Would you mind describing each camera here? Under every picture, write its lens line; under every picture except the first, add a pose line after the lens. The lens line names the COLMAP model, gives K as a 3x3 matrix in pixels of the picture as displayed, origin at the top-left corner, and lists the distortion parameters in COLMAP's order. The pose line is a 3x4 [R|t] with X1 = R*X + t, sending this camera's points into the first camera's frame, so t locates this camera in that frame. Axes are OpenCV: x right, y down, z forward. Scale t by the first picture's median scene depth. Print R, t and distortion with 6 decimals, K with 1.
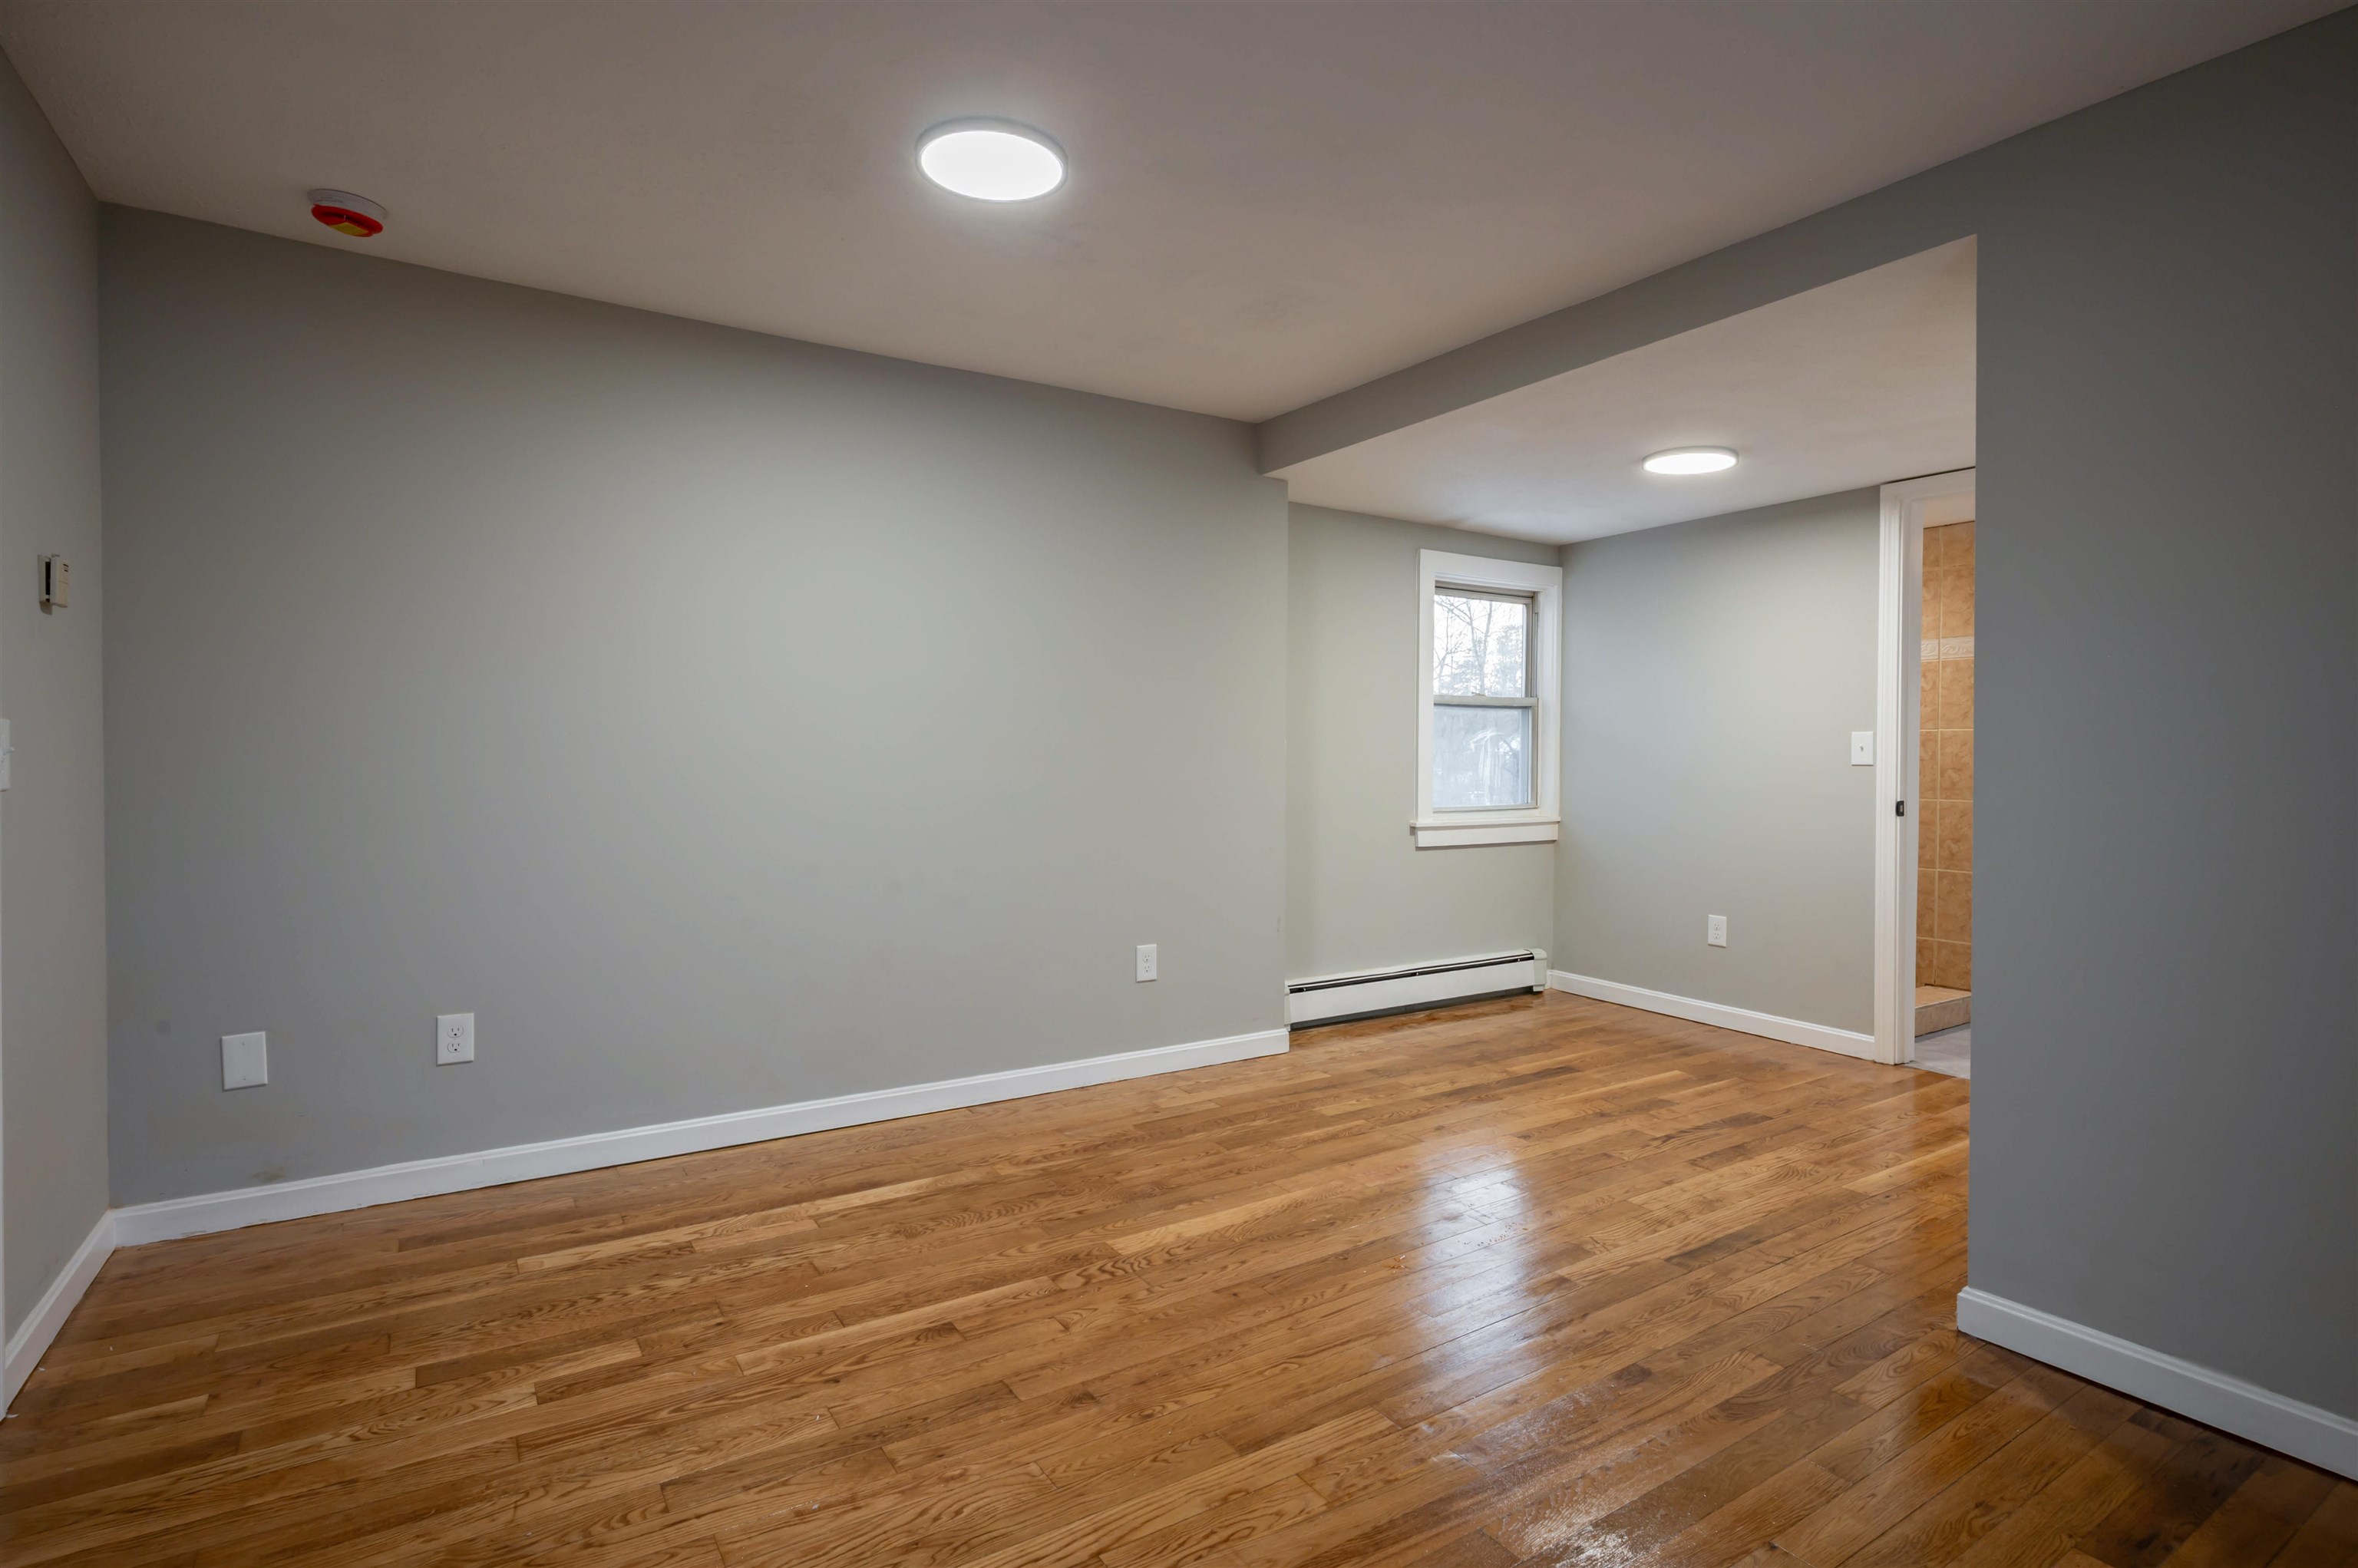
lens RADIAL K [[1154.7, 0, 1172.9], [0, 1154.7, 774.0], [0, 0, 1]] dist [0.001747, 0.000328]
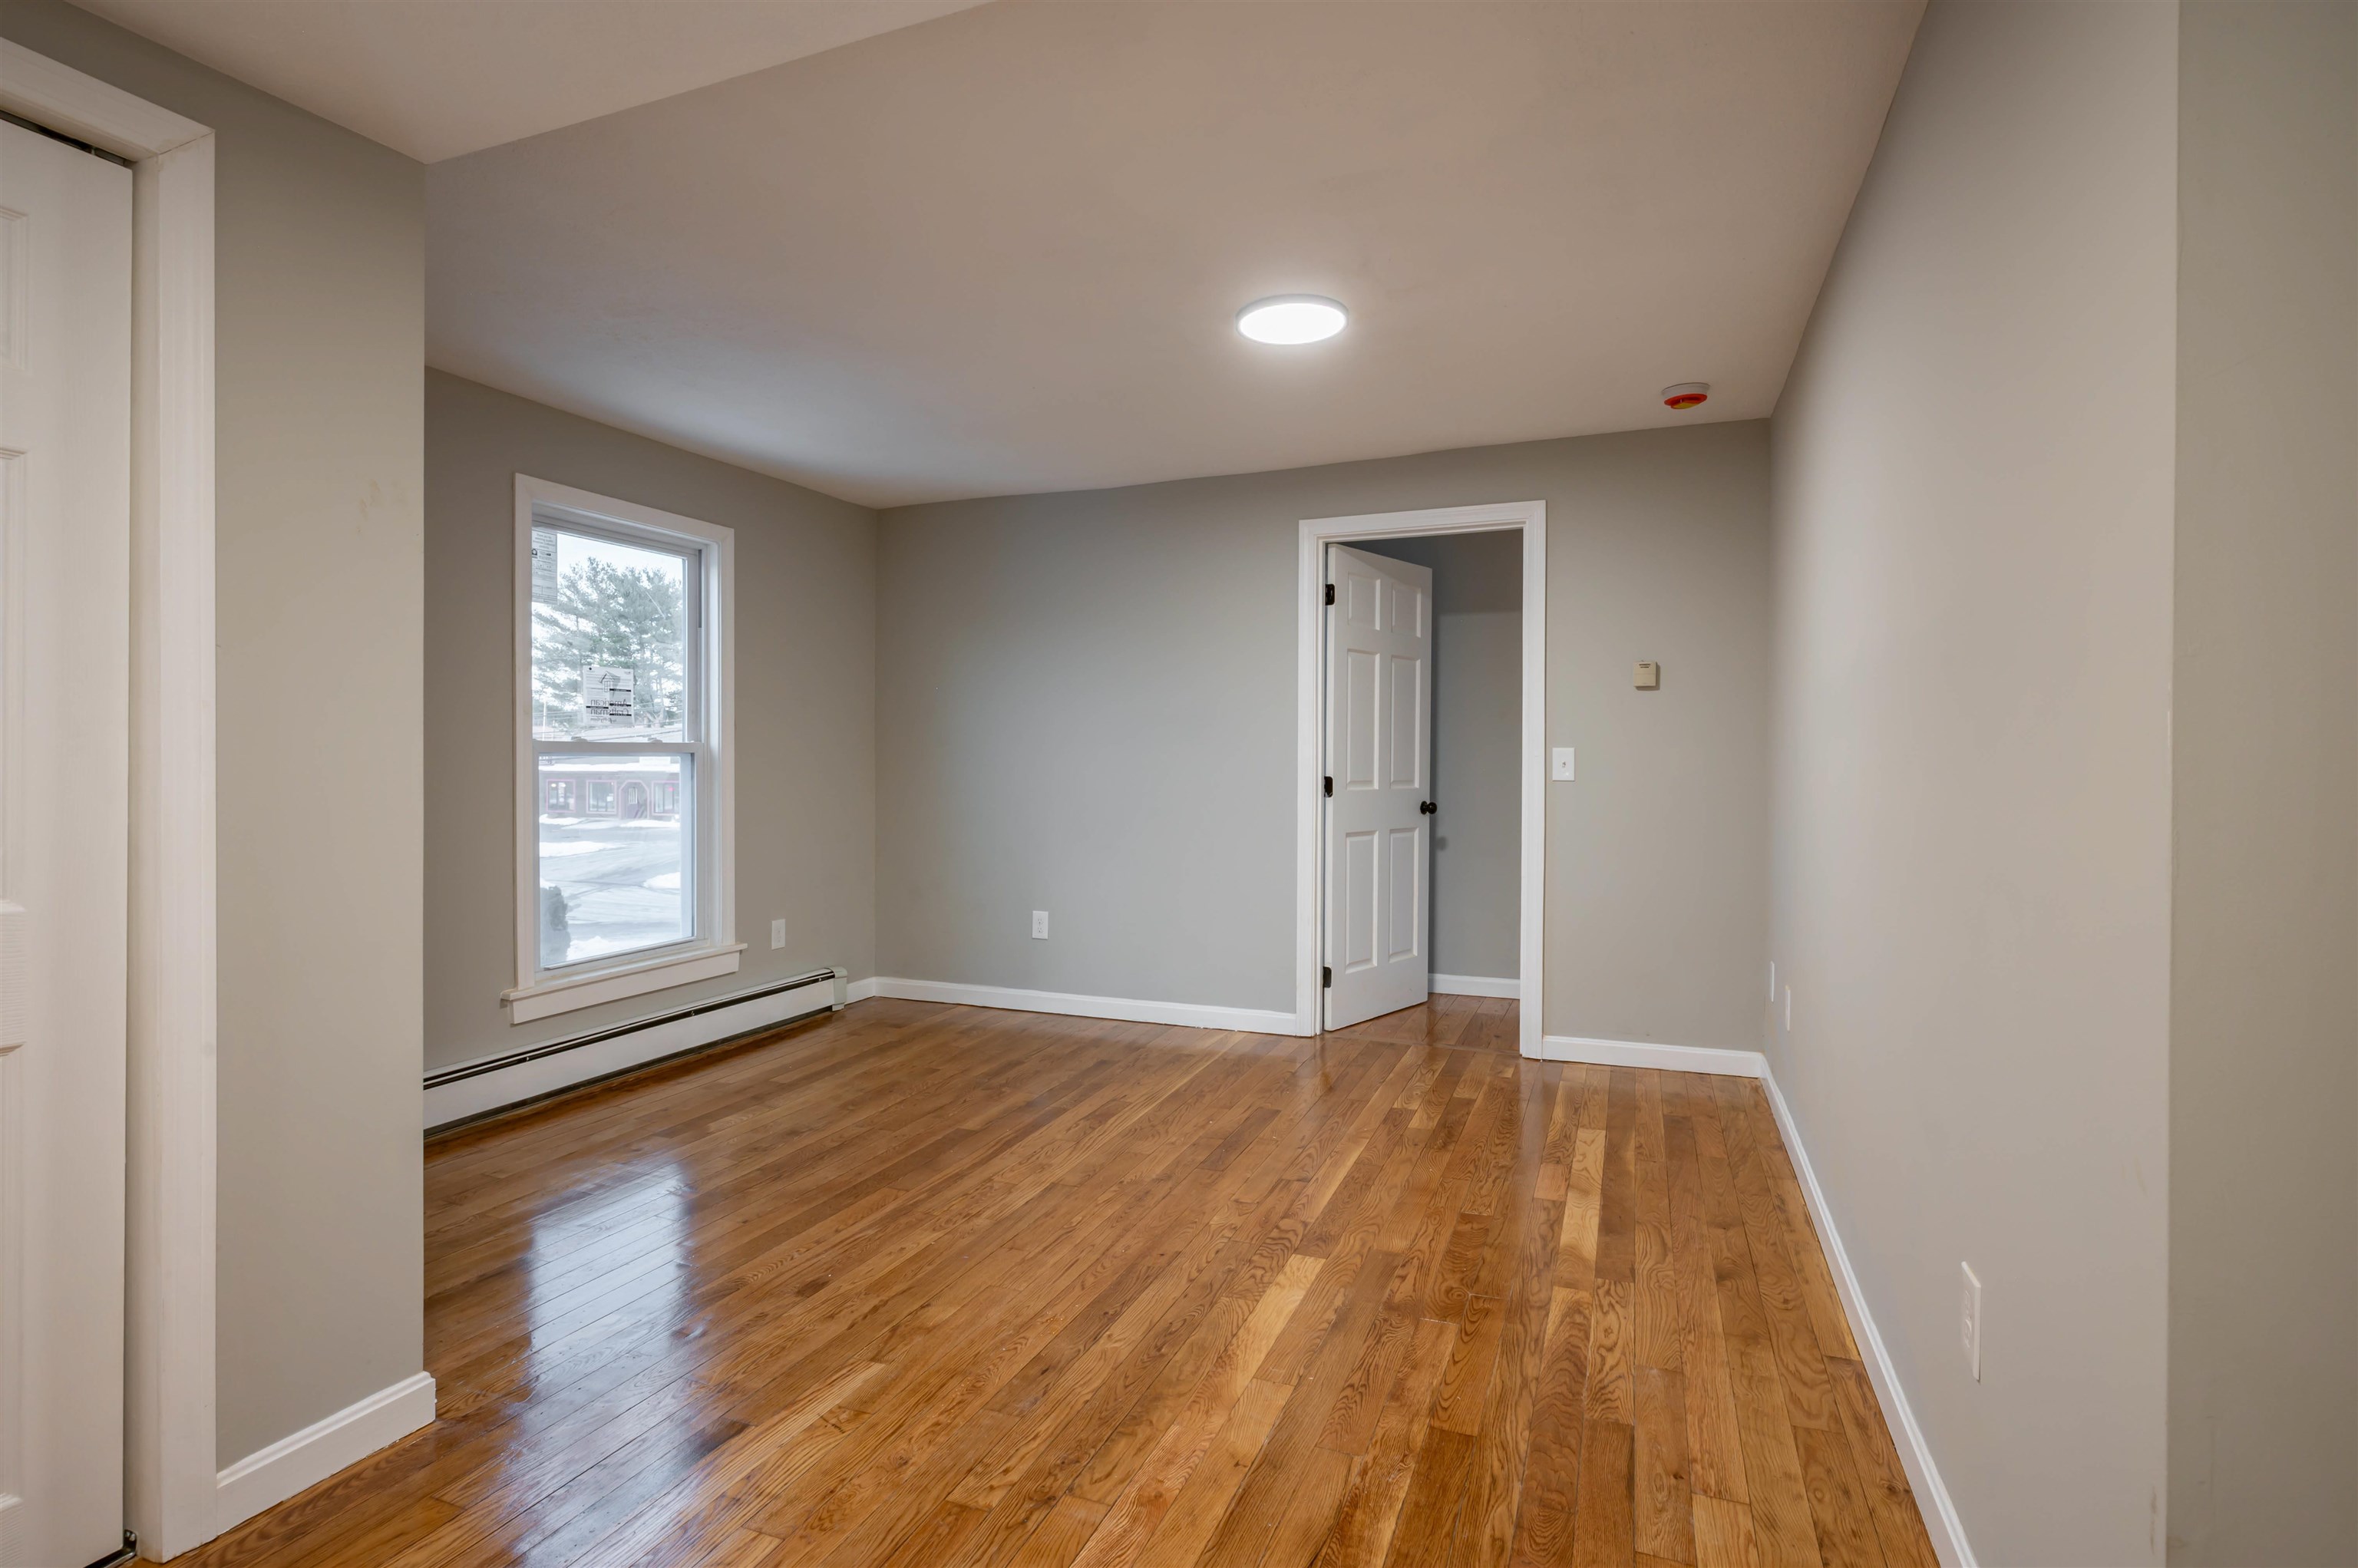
lens RADIAL K [[1154.7, 0, 1175.6], [0, 1154.7, 773.0], [0, 0, 1]] dist [0.001747, 0.000328]
pose [[-0.817767, 0.002414, -0.575544, 0.619738], [-0.014853, 0.999570, 0.025297, -0.035066], [0.575357, 0.029235, -0.817380, 1.733142]]
